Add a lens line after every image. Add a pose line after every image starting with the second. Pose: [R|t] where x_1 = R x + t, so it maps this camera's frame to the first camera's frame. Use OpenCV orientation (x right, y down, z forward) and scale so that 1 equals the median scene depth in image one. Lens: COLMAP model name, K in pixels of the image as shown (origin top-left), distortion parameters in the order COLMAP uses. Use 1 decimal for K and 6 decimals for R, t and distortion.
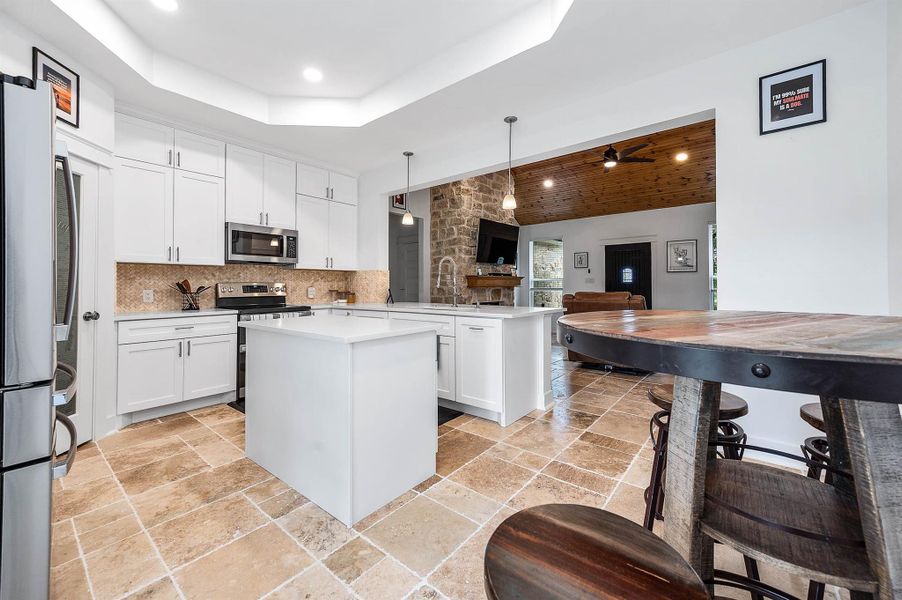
lens RADIAL K [[359.7, 0, 452.1], [0, 359.7, 279.6], [0, 0, 1]] dist [0.012144, -0.000066]
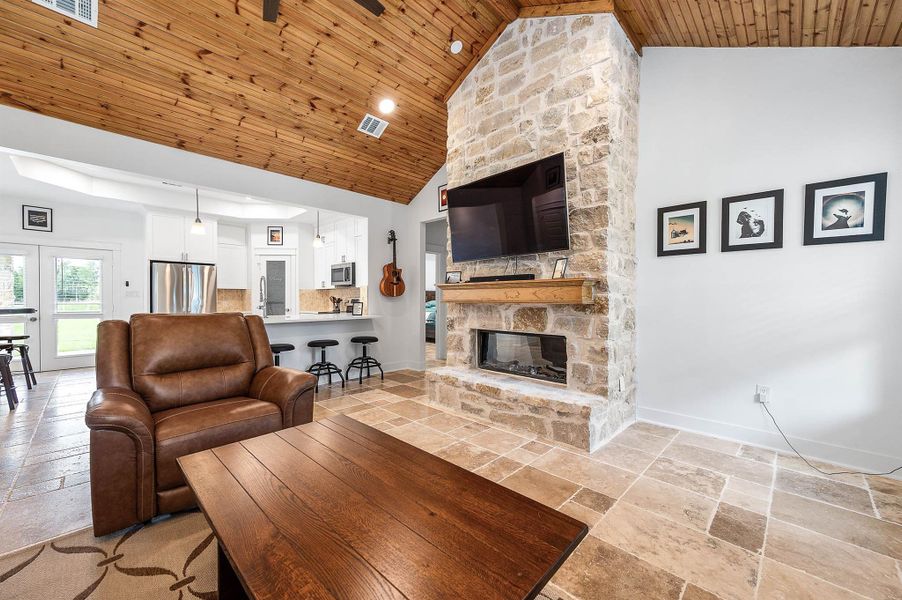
lens RADIAL K [[351.9, 0, 452.2], [0, 351.9, 302.7], [0, 0, 1]] dist [0.008428, 0.000237]
pose [[-0.089074, 0.014503, -0.995919, 1.015527], [0.018366, 0.999748, 0.012916, 0.020235], [0.995856, -0.017140, -0.089317, 1.584807]]
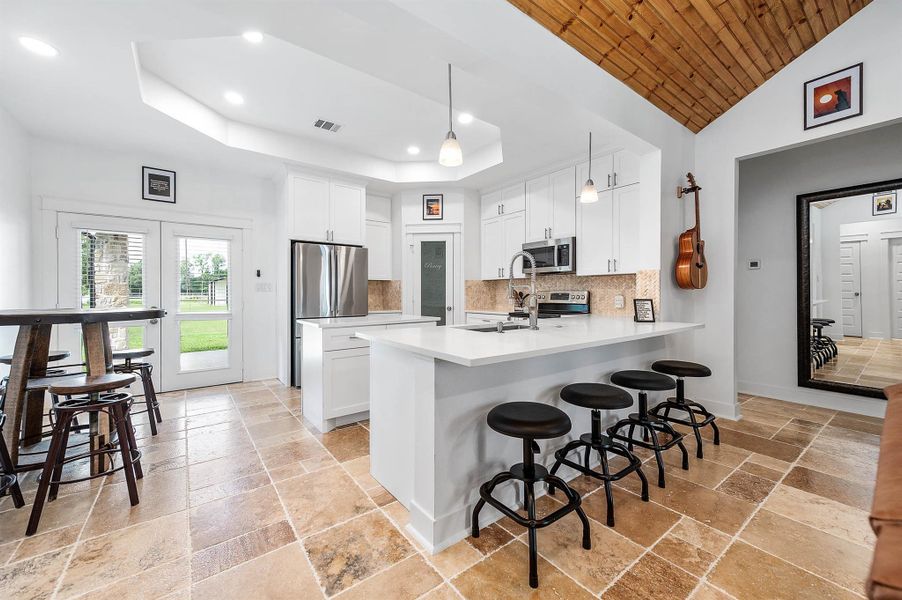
lens RADIAL K [[354.2, 0, 450.5], [0, 354.2, 294.4], [0, 0, 1]] dist [0.011869, -0.000137]
pose [[-0.235758, 0.007627, -0.971782, 0.590891], [0.020005, 0.999795, 0.002993, 0.009512], [0.971606, -0.018735, -0.235863, 0.930670]]
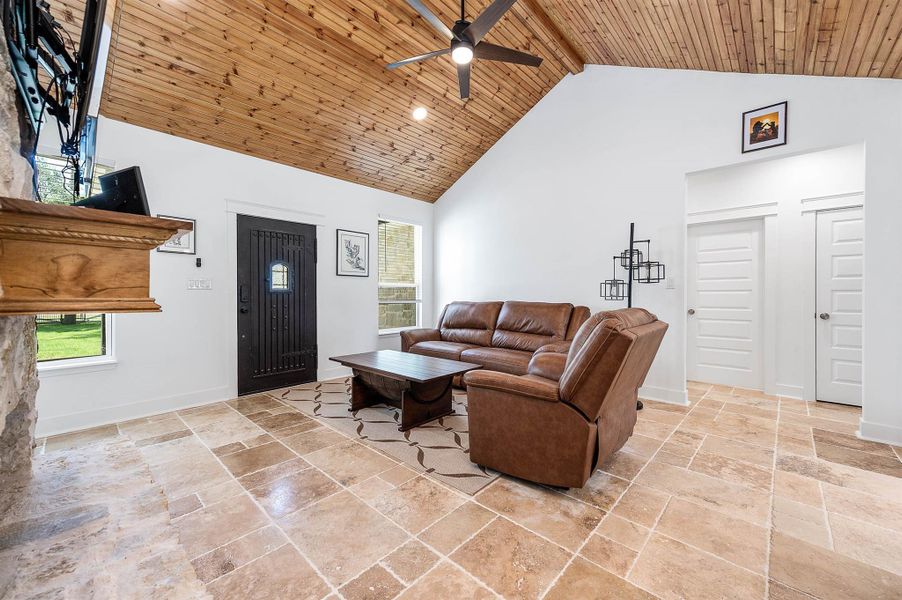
lens RADIAL K [[354.2, 0, 450.5], [0, 354.2, 294.4], [0, 0, 1]] dist [0.011869, -0.000137]
pose [[0.067295, 0.001504, 0.997732, -0.080386], [-0.019622, 0.999807, -0.000184, 0.020234], [-0.997540, -0.019565, 0.067311, 1.303126]]
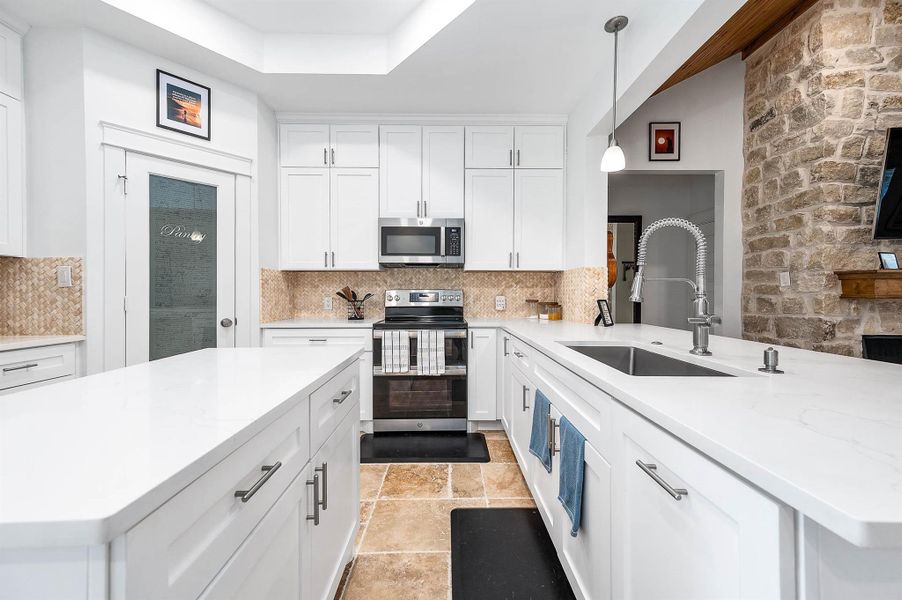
lens RADIAL K [[354.2, 0, 450.5], [0, 354.2, 294.4], [0, 0, 1]] dist [0.011869, -0.000137]
pose [[0.638062, 0.006889, -0.769954, 0.113786], [0.010226, 0.999796, 0.017420, 0.005854], [0.769917, -0.018988, 0.637862, 0.532892]]
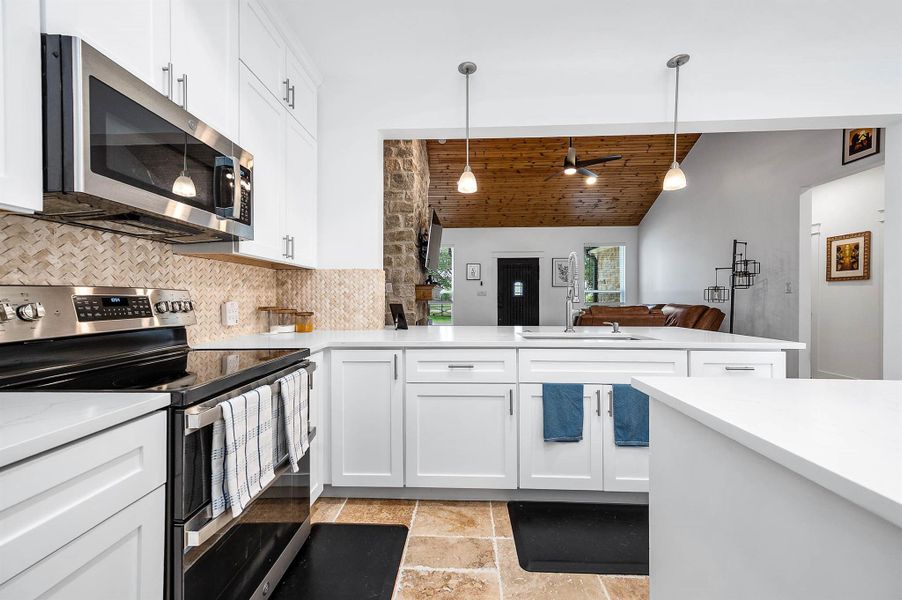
lens RADIAL K [[353.3, 0, 449.5], [0, 353.3, 298.8], [0, 0, 1]] dist [0.014892, 0.000026]
pose [[0.802952, 0.002521, 0.596038, -0.499244], [-0.013716, 0.999804, 0.014249, 0.010218], [-0.595886, -0.019616, 0.802830, 0.578697]]
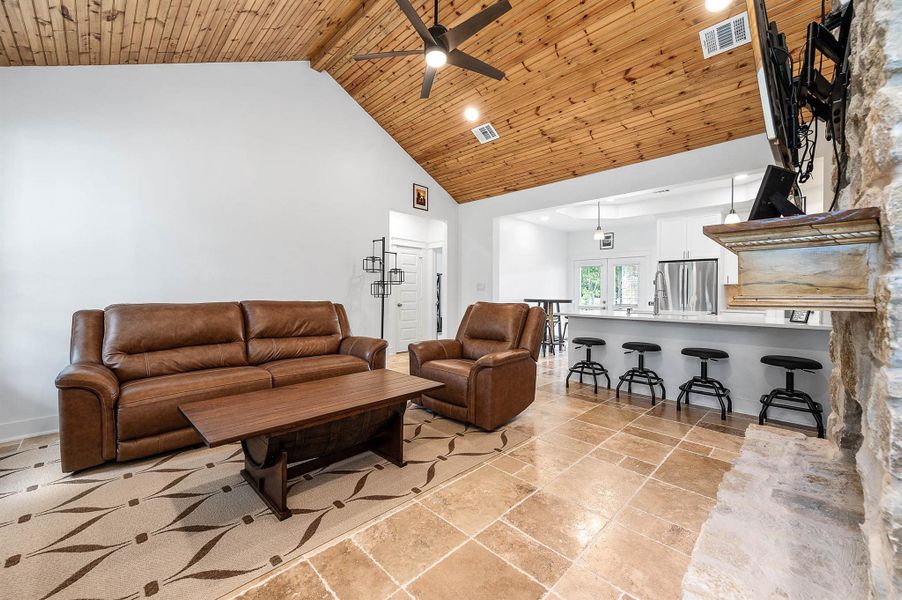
lens RADIAL K [[354.2, 0, 450.5], [0, 354.2, 294.4], [0, 0, 1]] dist [0.011869, -0.000137]
pose [[-0.994529, -0.006393, 0.104266, 0.484156], [-0.008050, 0.999848, -0.015478, 0.031365], [-0.104151, -0.016232, -0.994429, 1.993871]]
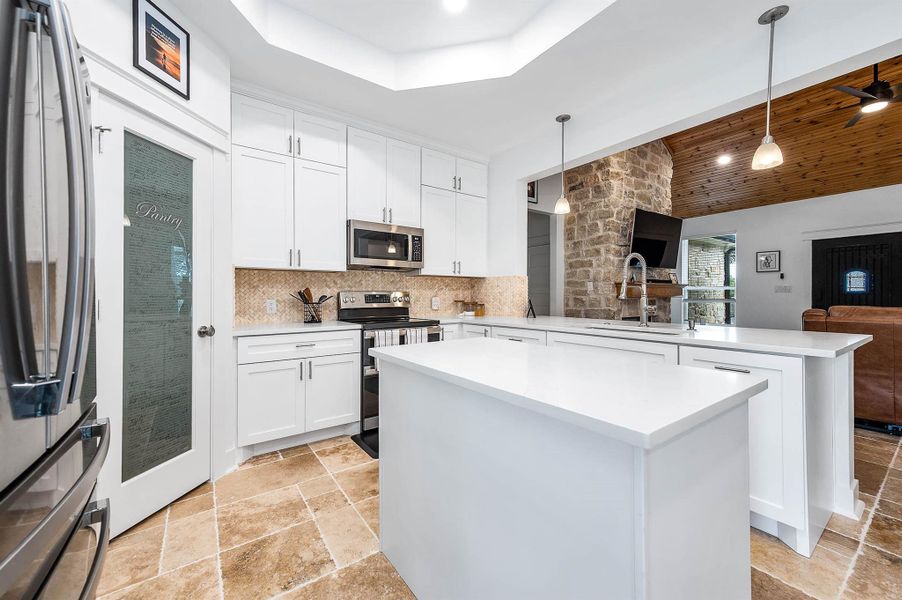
lens RADIAL K [[354.2, 0, 450.5], [0, 354.2, 294.4], [0, 0, 1]] dist [0.011869, -0.000137]
pose [[0.964472, 0.001767, -0.264179, -0.156382], [0.002054, 0.999897, 0.014187, 0.004046], [0.264177, -0.014226, 0.964369, 0.234076]]
